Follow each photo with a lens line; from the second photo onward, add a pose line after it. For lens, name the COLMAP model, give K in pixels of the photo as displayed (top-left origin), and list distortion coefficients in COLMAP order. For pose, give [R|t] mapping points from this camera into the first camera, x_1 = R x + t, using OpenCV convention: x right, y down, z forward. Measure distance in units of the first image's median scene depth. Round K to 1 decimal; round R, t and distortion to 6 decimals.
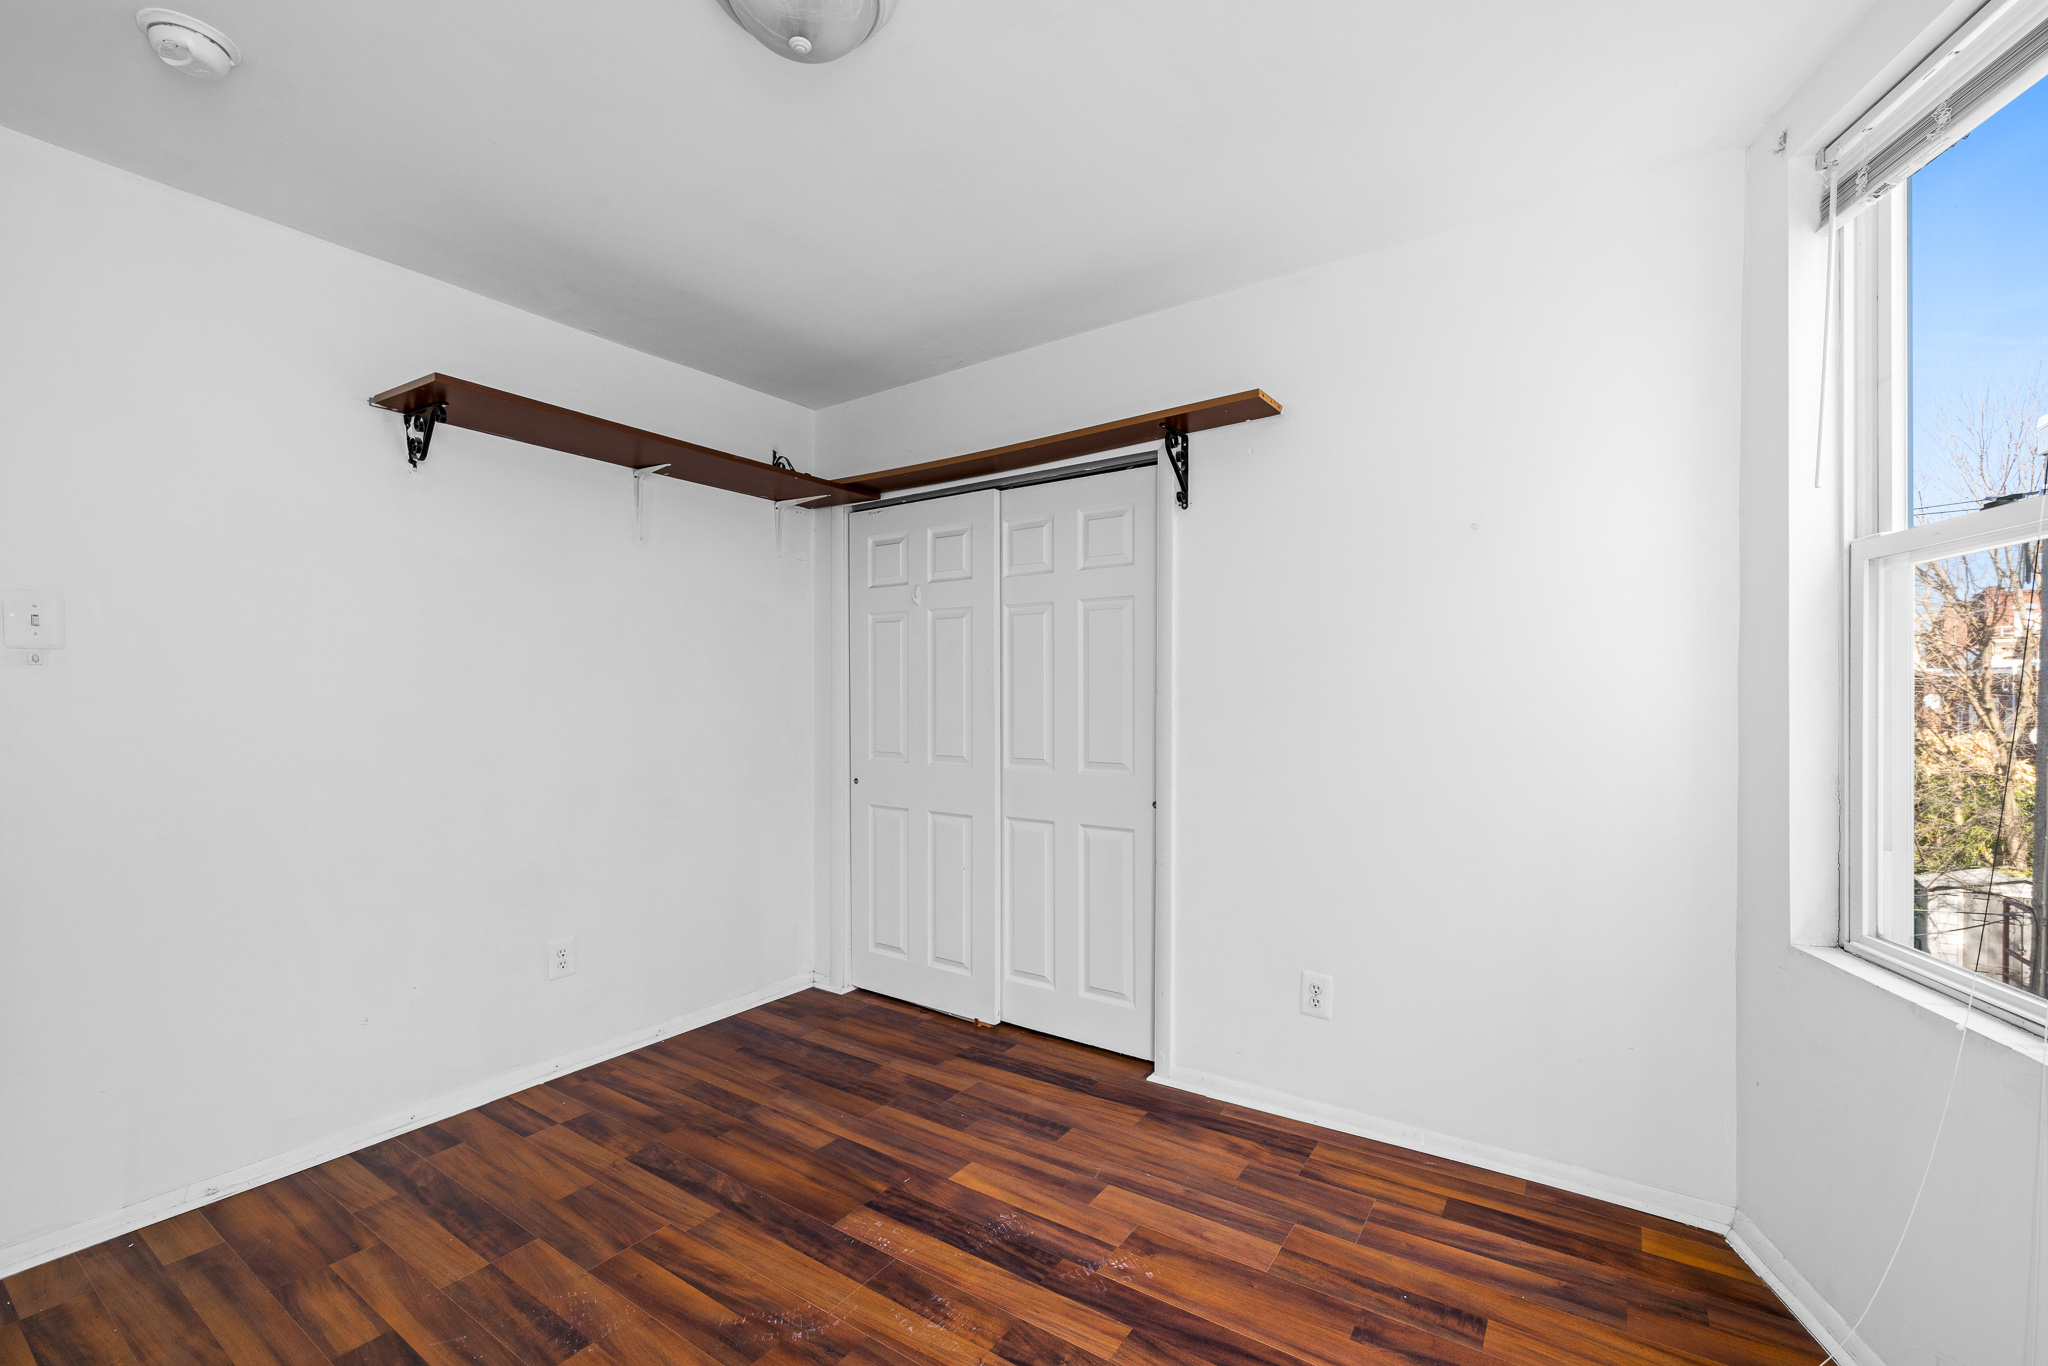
lens RADIAL K [[864.1, 0, 1026.2], [0, 864.1, 700.2], [0, 0, 1]] dist [0.001692, 0.000248]
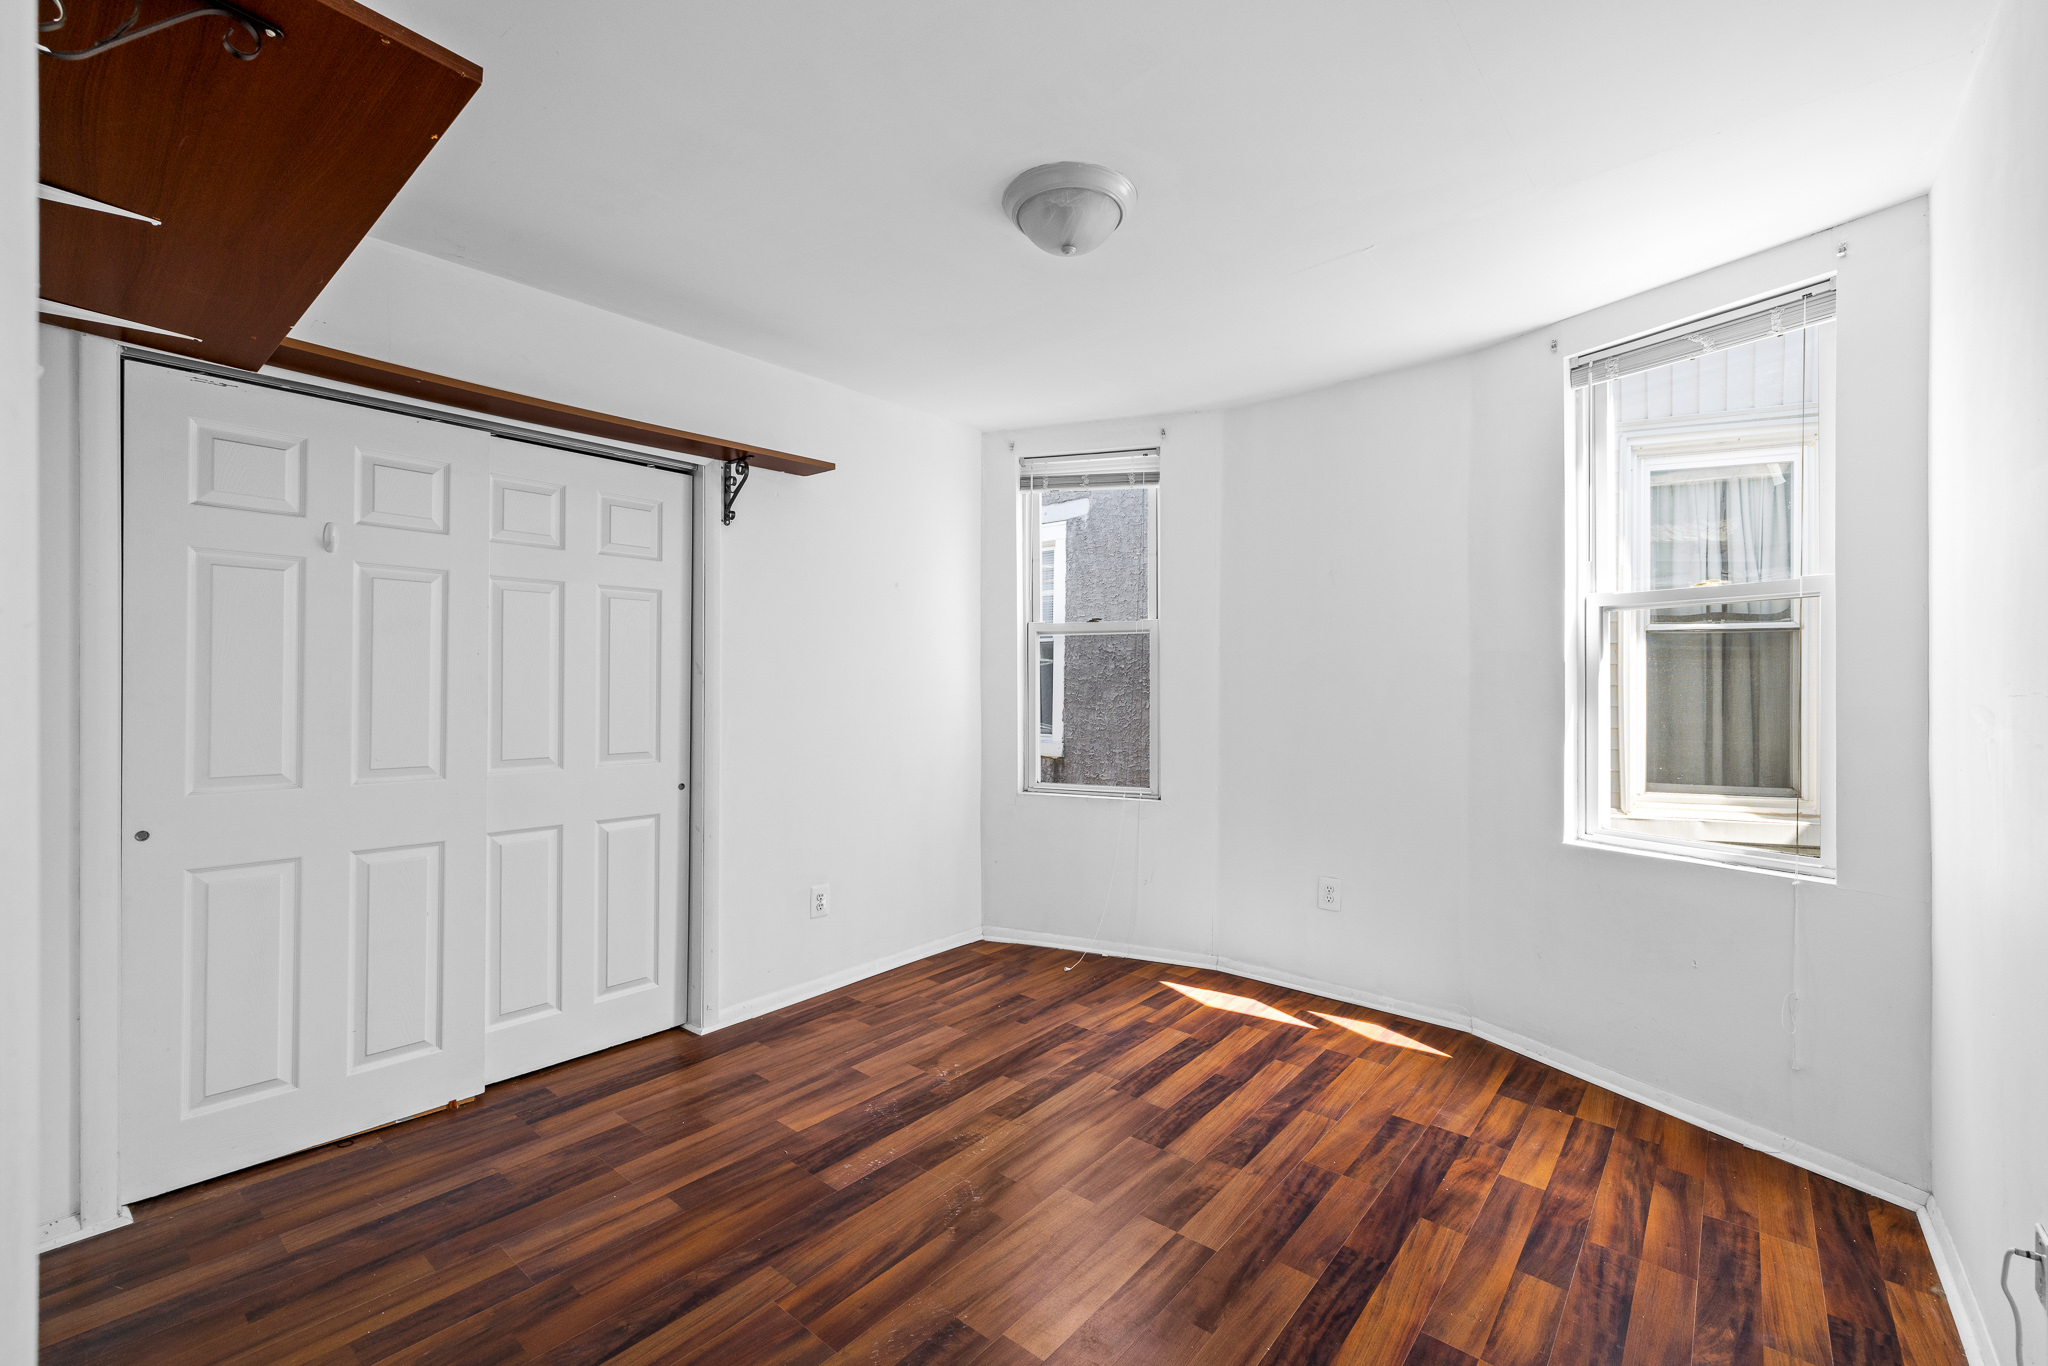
lens RADIAL K [[884.8, 0, 982.2], [0, 884.8, 675.0], [0, 0, 1]] dist [-0.000697, 0.000664]
pose [[0.120539, 0.009745, 0.992661, -1.065869], [0.001209, 0.999950, -0.009963, -0.008505], [-0.992708, 0.002401, 0.120521, 0.576593]]
